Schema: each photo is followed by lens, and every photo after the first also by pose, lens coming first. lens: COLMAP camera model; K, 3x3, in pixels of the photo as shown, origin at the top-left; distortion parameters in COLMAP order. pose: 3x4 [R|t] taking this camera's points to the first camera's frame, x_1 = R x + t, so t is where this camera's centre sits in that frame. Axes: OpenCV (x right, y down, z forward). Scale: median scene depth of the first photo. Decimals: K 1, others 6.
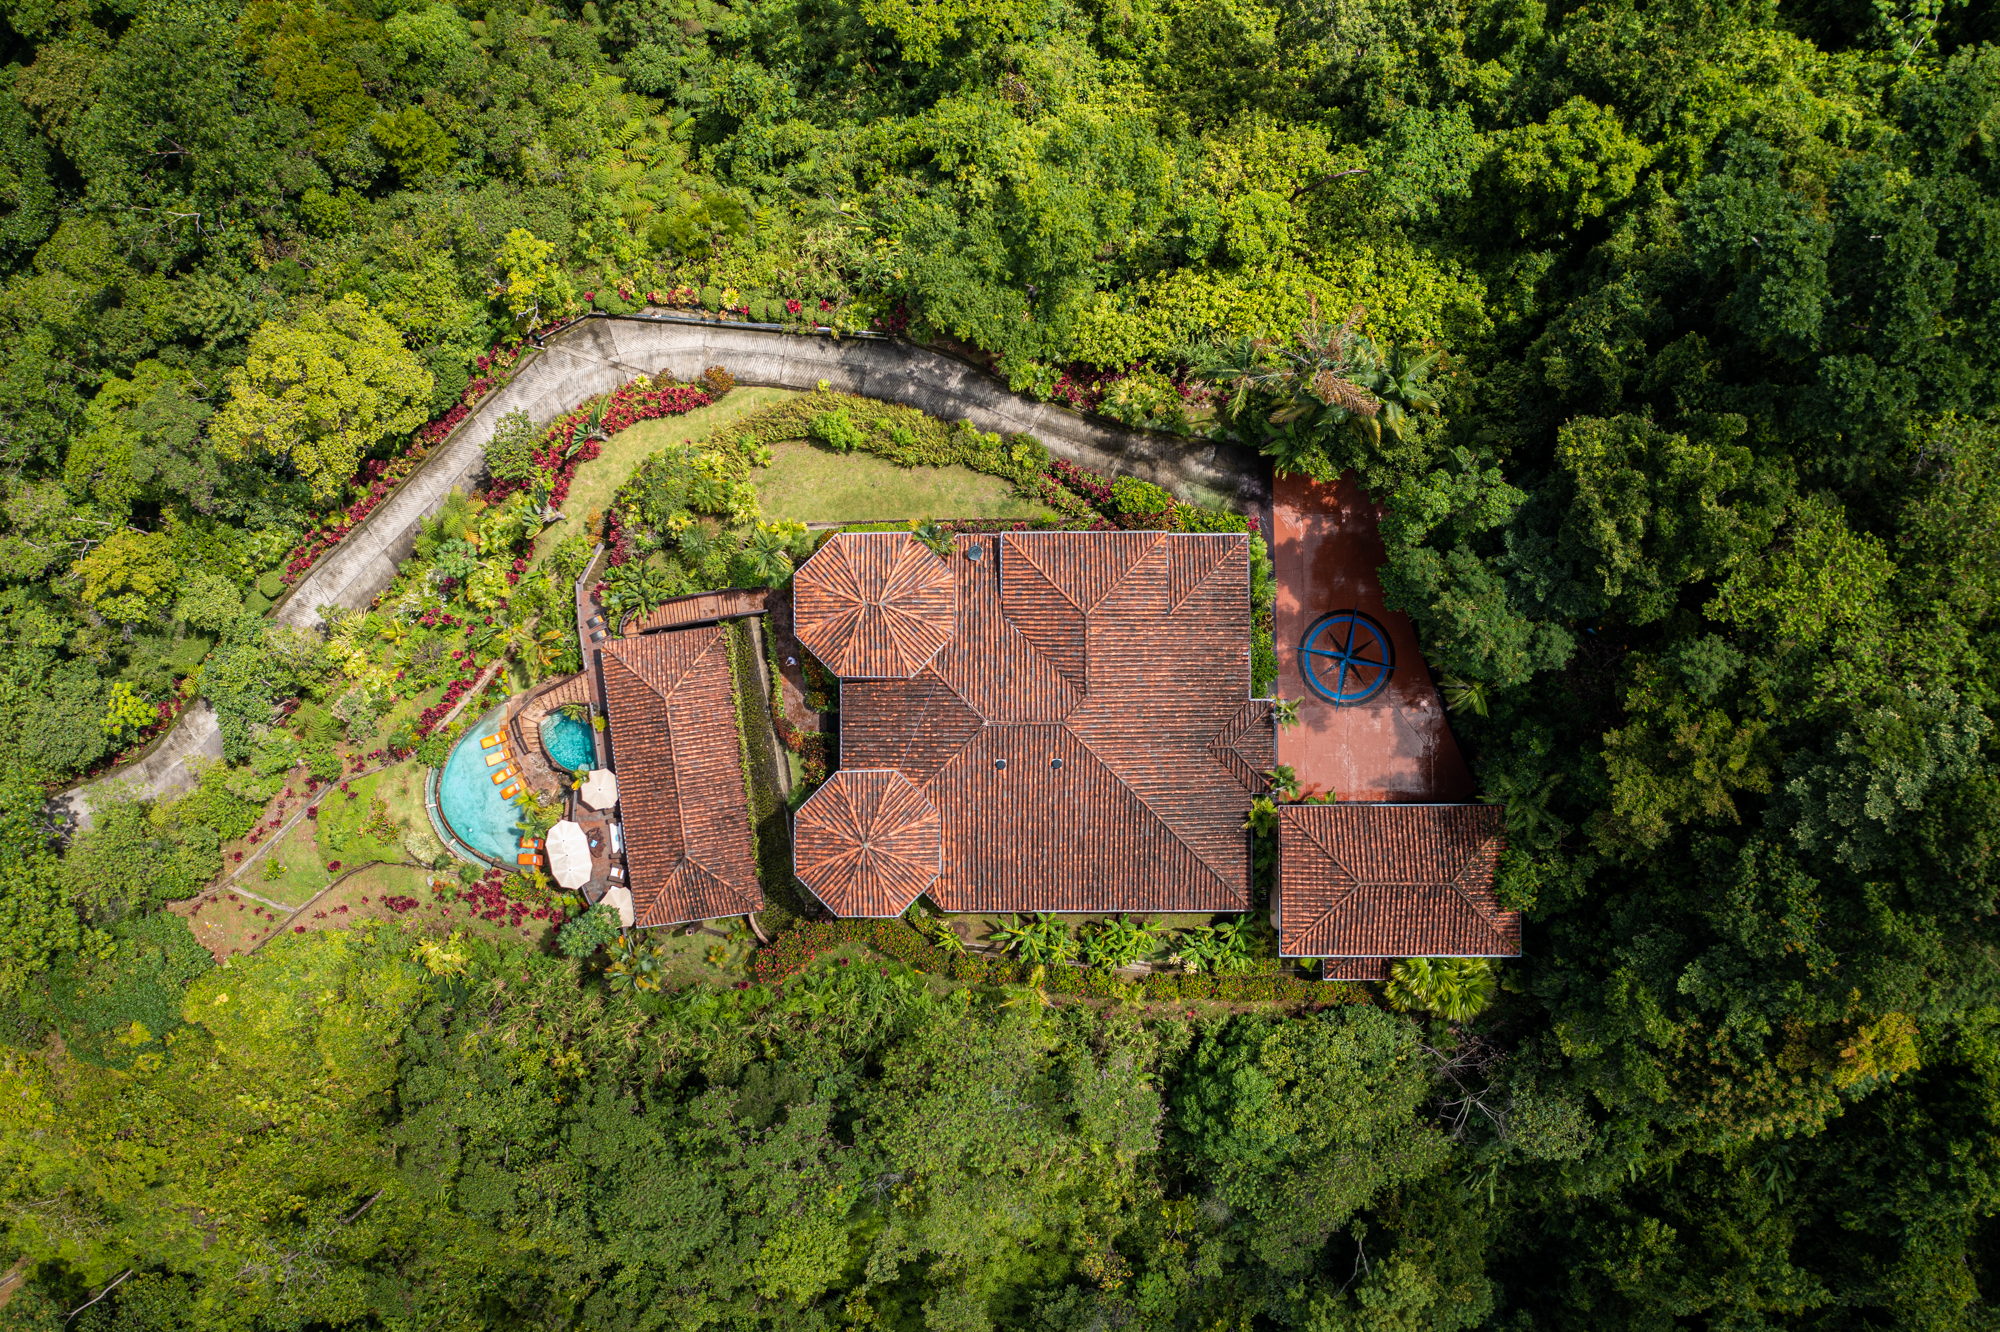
lens RADIAL K [[1595.2, 0, 997.7], [0, 1595.2, 658.6], [0, 0, 1]] dist [-0.008213, 0.003707]
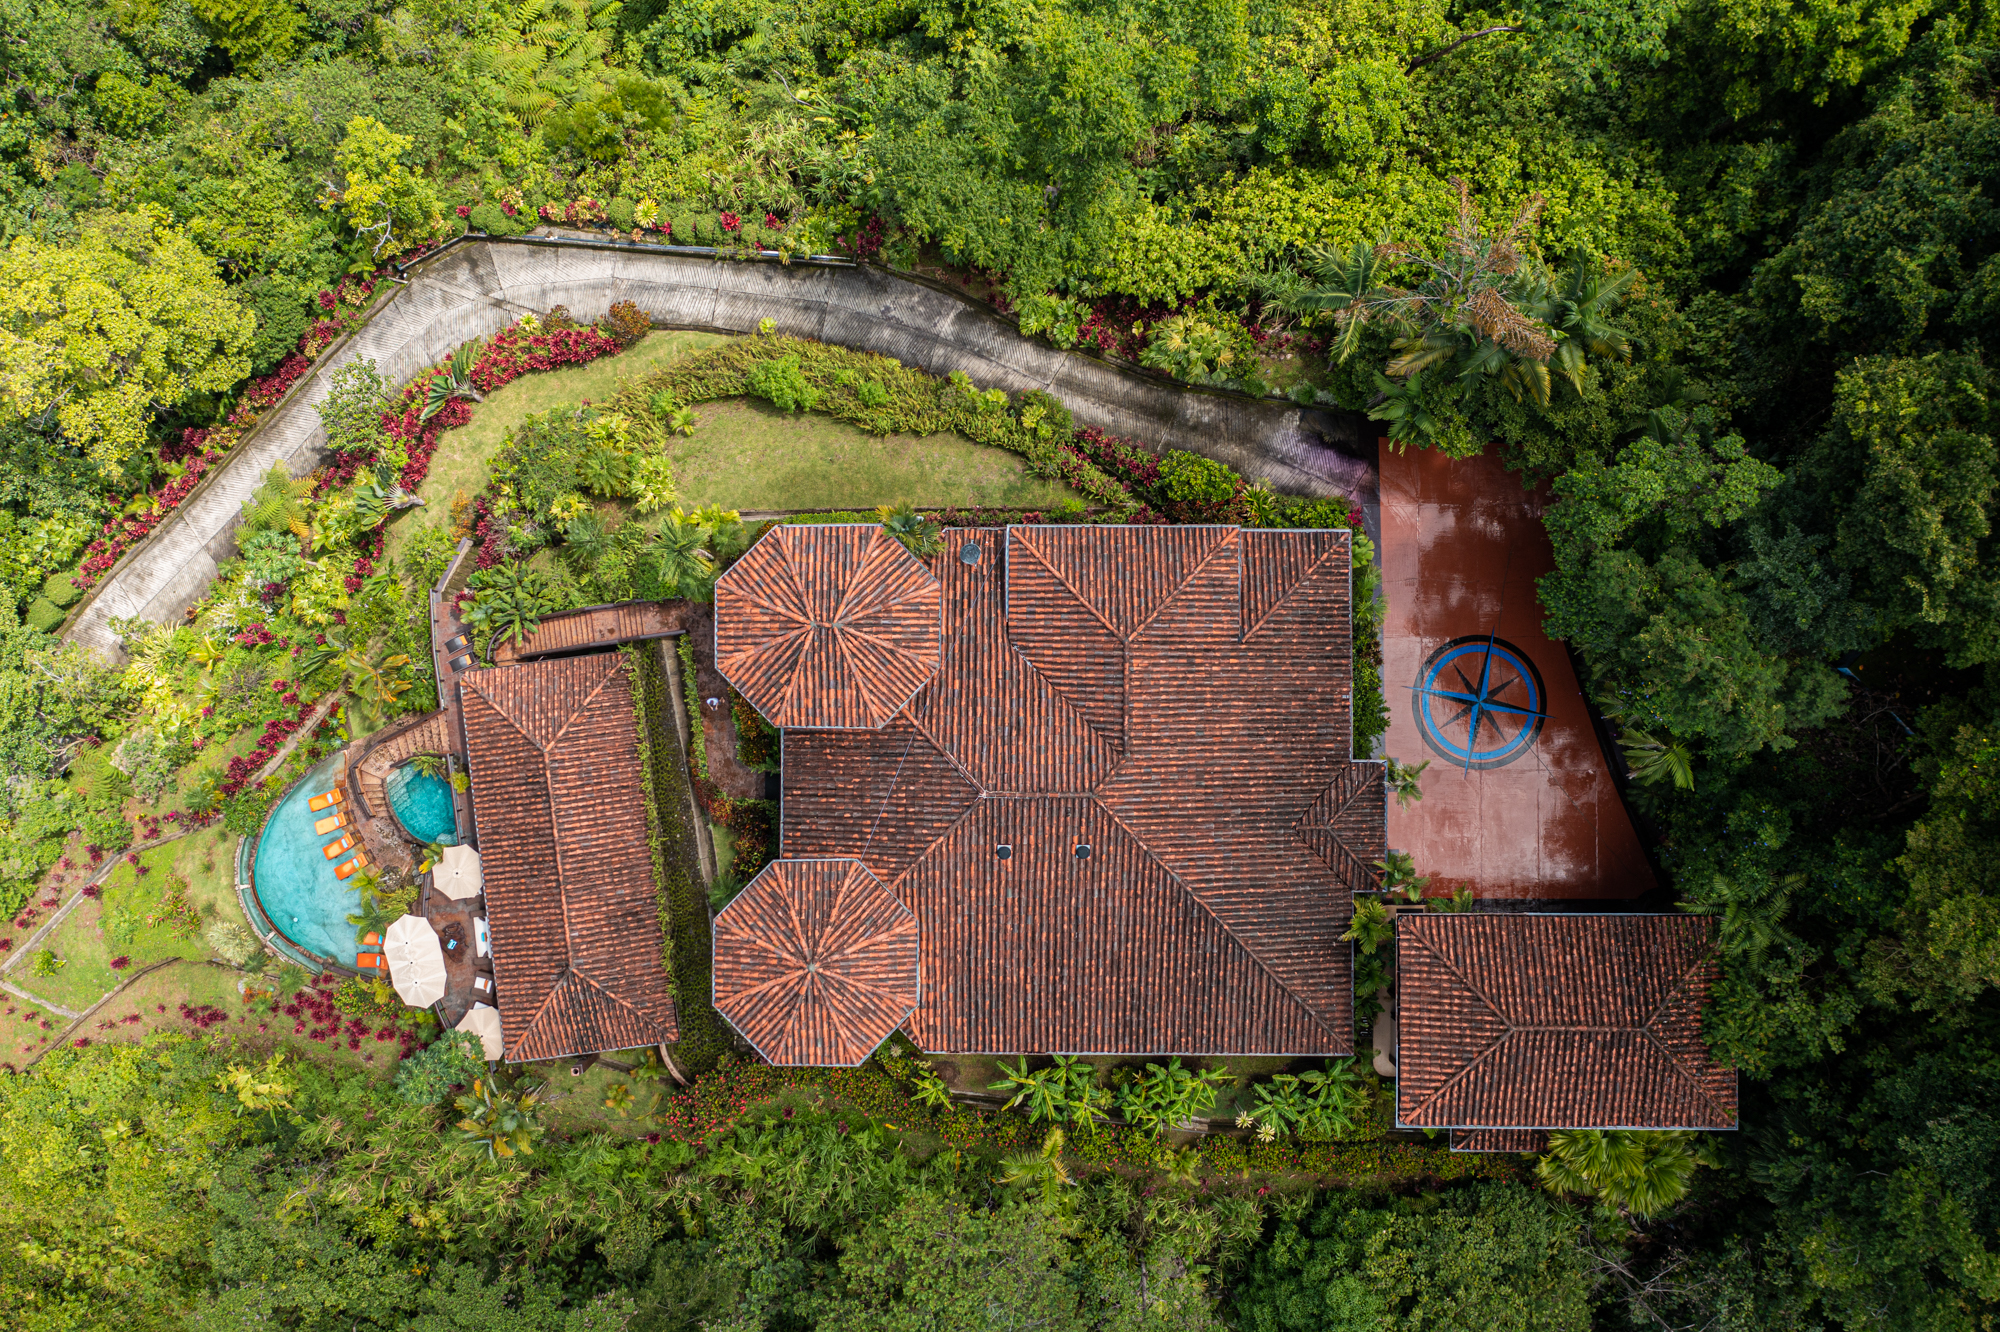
lens RADIAL K [[1595.2, 0, 997.7], [0, 1595.2, 658.6], [0, 0, 1]] dist [-0.008213, 0.003707]
pose [[0.999975, 0.006965, -0.000972, -0.000737], [-0.006967, 0.999974, -0.001826, -0.017148], [0.000959, 0.001833, 0.999998, 0.268536]]
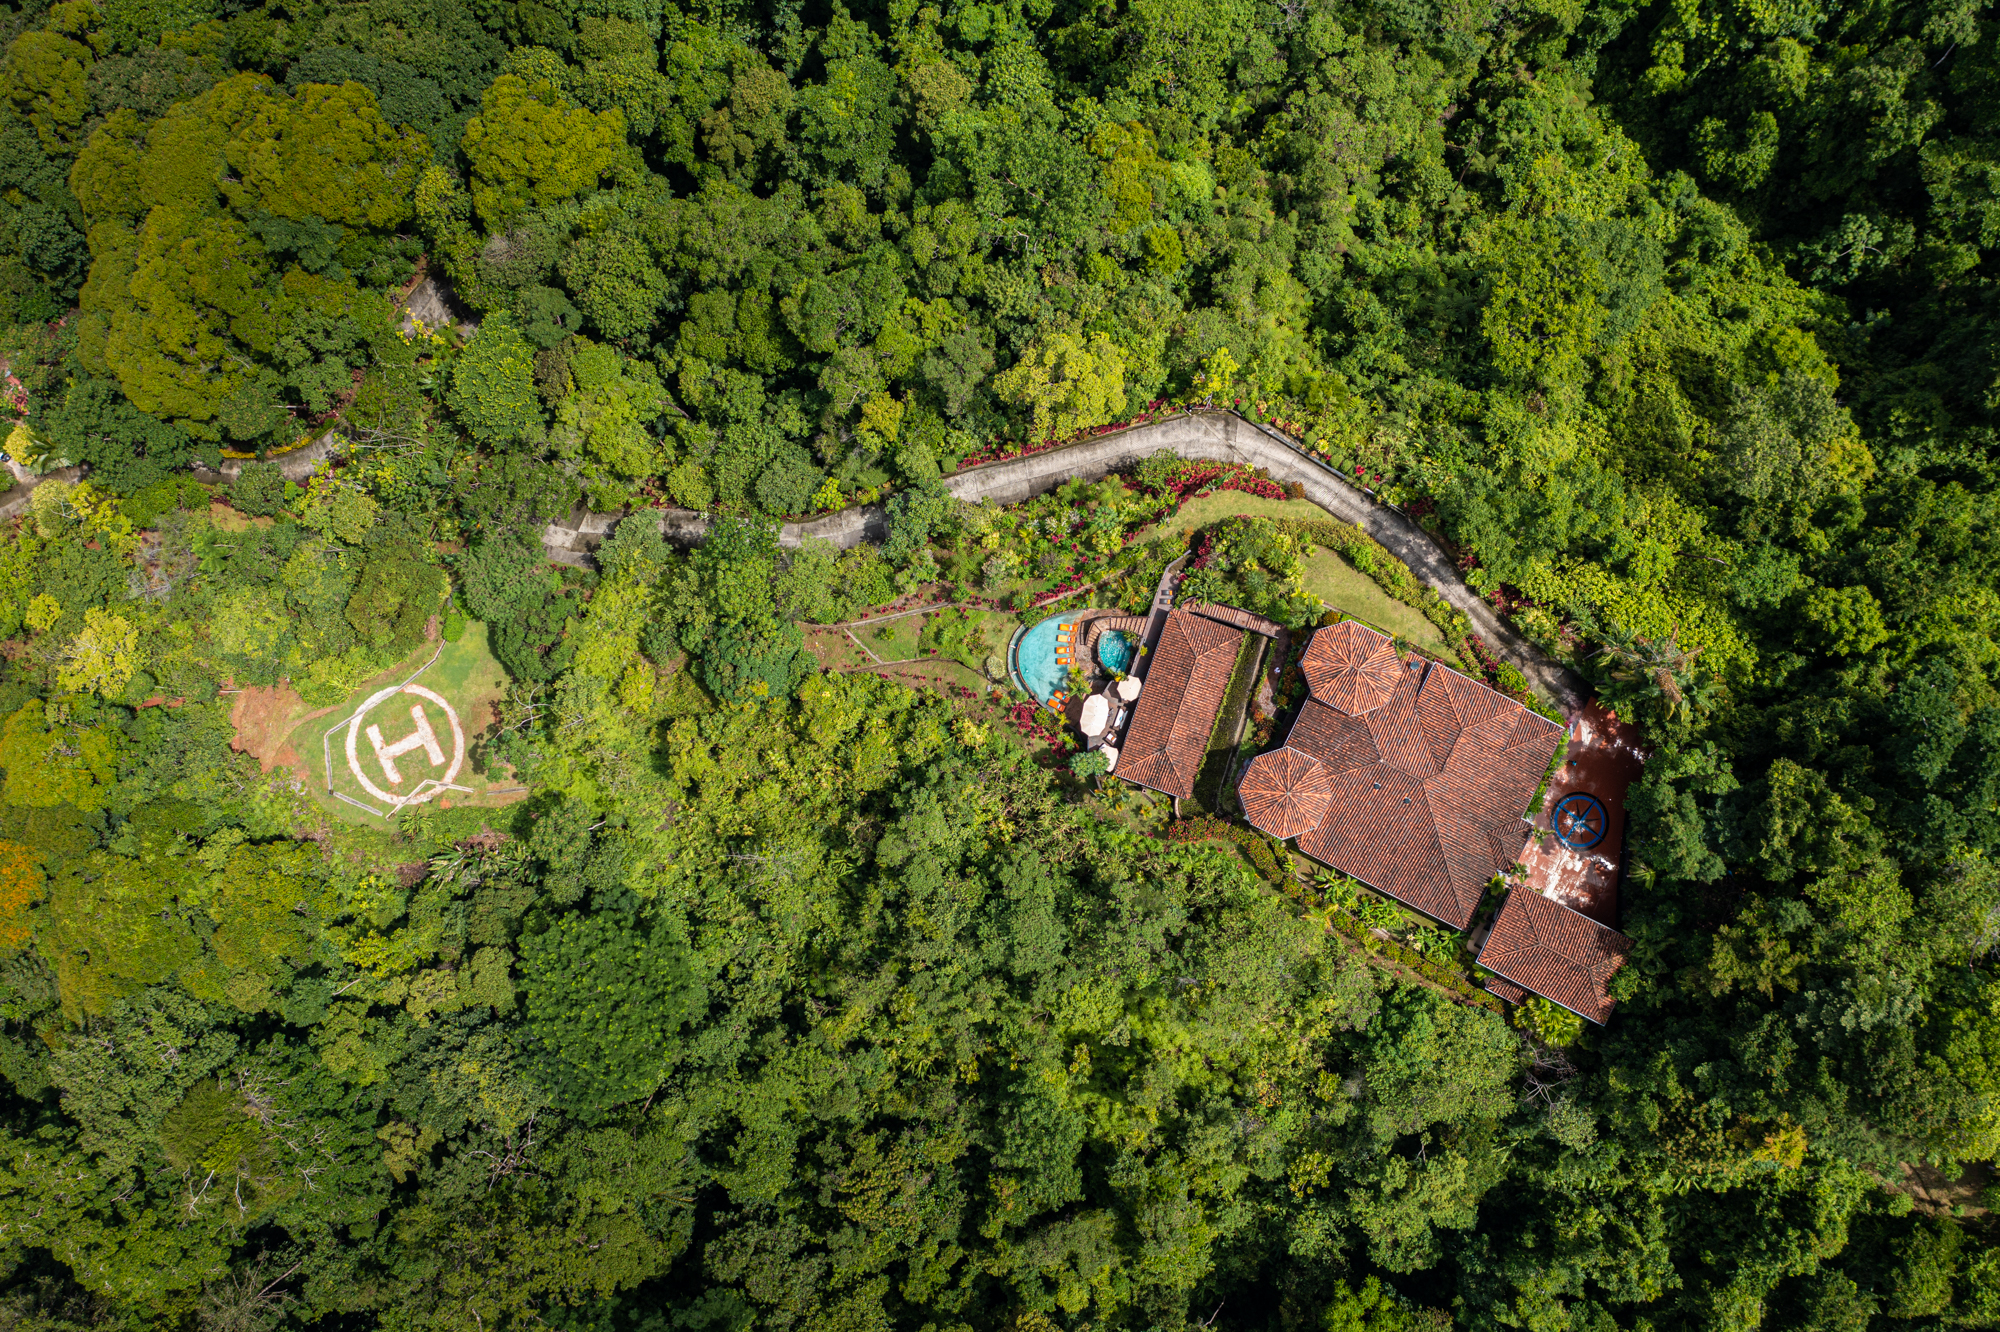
lens RADIAL K [[1595.2, 0, 997.7], [0, 1595.2, 658.6], [0, 0, 1]] dist [-0.008213, 0.003707]
pose [[0.893950, 0.448059, -0.009806, -0.370959], [-0.448031, 0.894004, 0.005015, 0.108523], [0.011013, -0.000090, 0.999939, -0.637910]]
